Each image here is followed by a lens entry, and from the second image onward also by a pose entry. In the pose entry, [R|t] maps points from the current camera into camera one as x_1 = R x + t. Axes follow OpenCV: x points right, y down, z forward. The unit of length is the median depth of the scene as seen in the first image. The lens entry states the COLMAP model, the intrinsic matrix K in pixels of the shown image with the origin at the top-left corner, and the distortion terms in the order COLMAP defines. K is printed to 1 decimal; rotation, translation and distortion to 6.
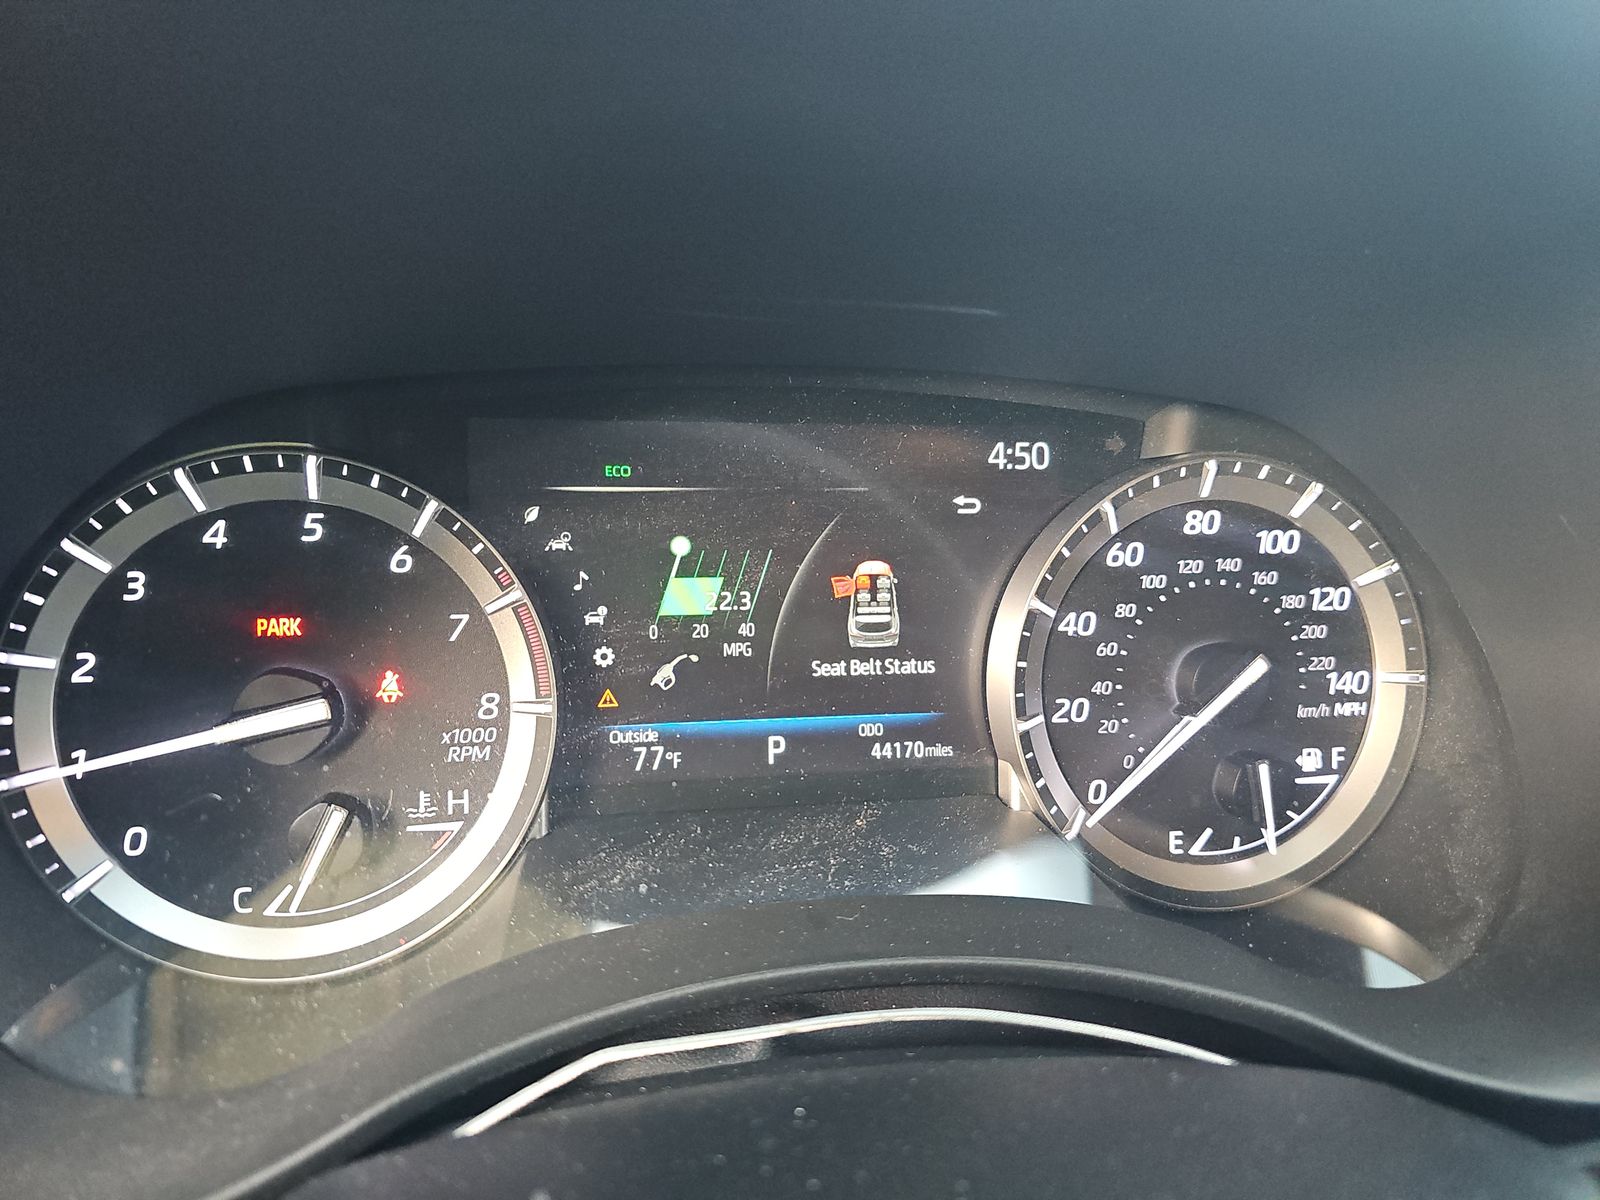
lens RADIAL K [[1072.9, 0, 802.4], [0, 1072.9, 602.4], [0, 0, 1]] dist [0.030102, -0.022896]
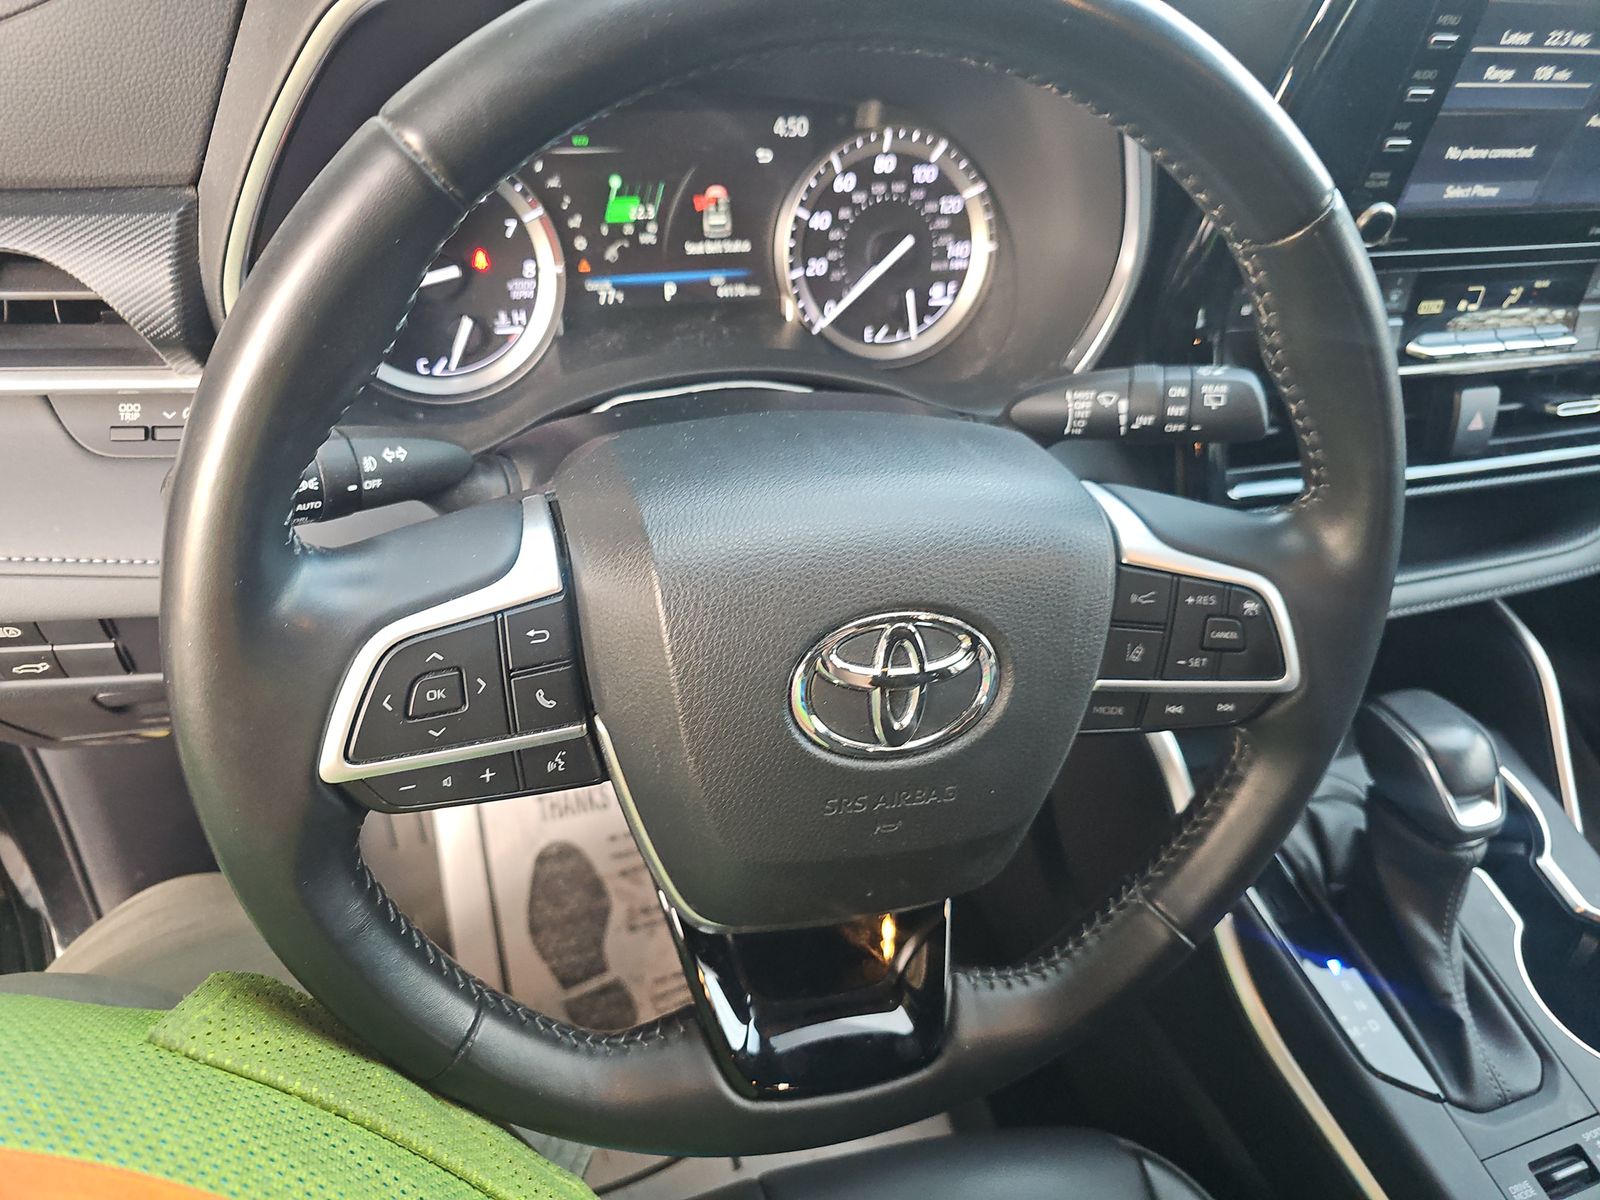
lens RADIAL K [[1072.9, 0, 774.0], [0, 1072.9, 590.5], [0, 0, 1]] dist [0.030102, -0.022896]
pose [[0.994156, -0.051575, 0.094833, -0.050075], [0.015868, 0.938765, 0.344193, -0.025405], [-0.106777, -0.340677, 0.934097, -1.052350]]
